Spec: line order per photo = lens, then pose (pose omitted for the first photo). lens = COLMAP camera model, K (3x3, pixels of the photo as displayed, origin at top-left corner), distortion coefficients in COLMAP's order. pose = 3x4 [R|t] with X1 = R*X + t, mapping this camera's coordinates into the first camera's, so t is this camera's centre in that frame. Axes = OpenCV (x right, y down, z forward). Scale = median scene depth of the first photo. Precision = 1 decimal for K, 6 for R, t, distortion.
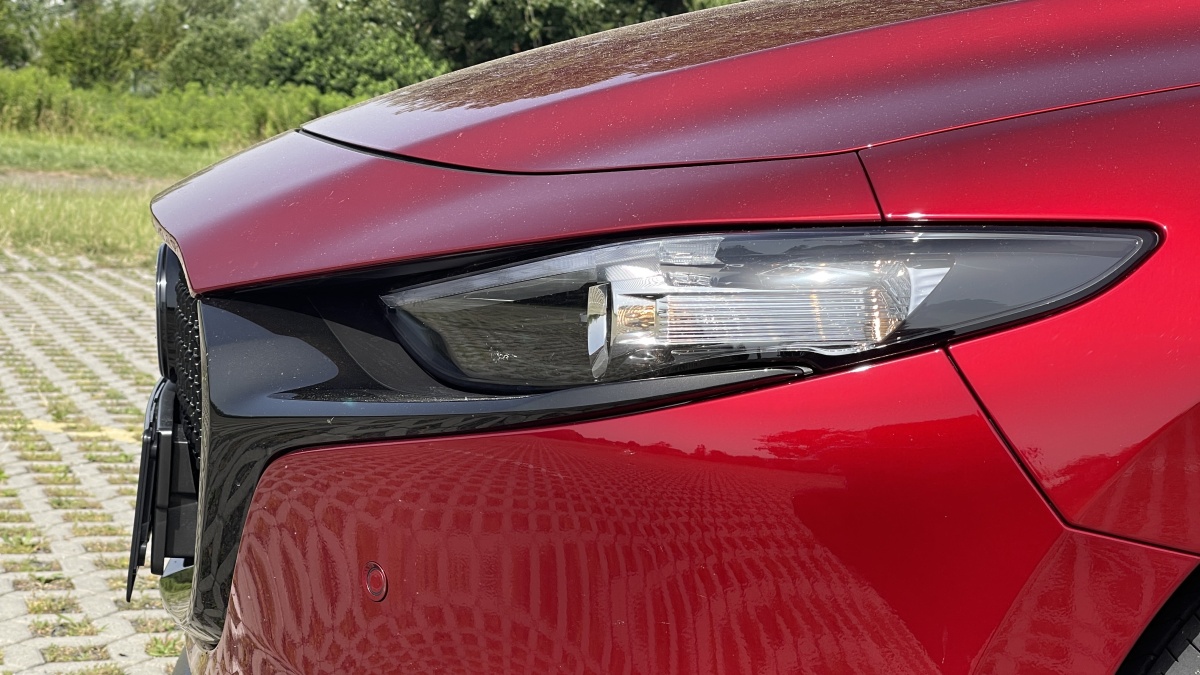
lens RADIAL K [[2278.3, 0, 600.0], [0, 2278.3, 337.5], [0, 0, 1]] dist [0.210414, -0.159085]
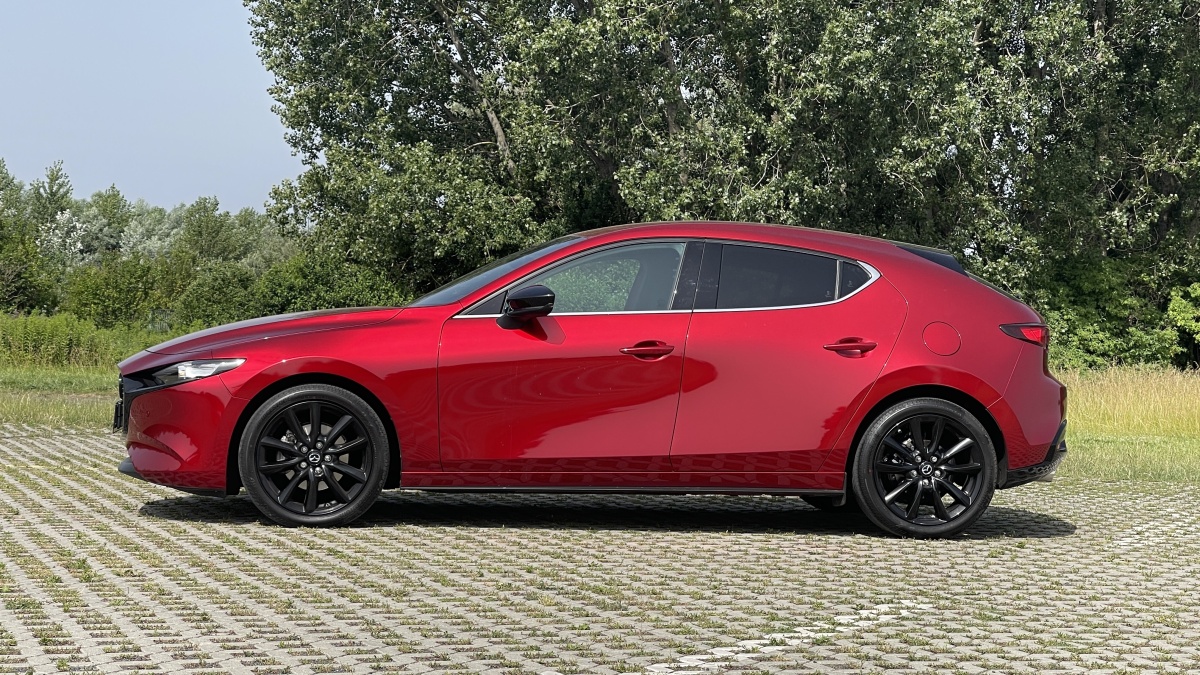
lens RADIAL K [[2278.3, 0, 600.0], [0, 2278.3, 337.5], [0, 0, 1]] dist [0.210414, -0.159085]
pose [[0.999527, -0.029713, -0.007920, 0.038140], [0.028821, 0.995006, -0.095562, 0.016646], [0.010720, 0.095289, 0.995392, -0.169574]]
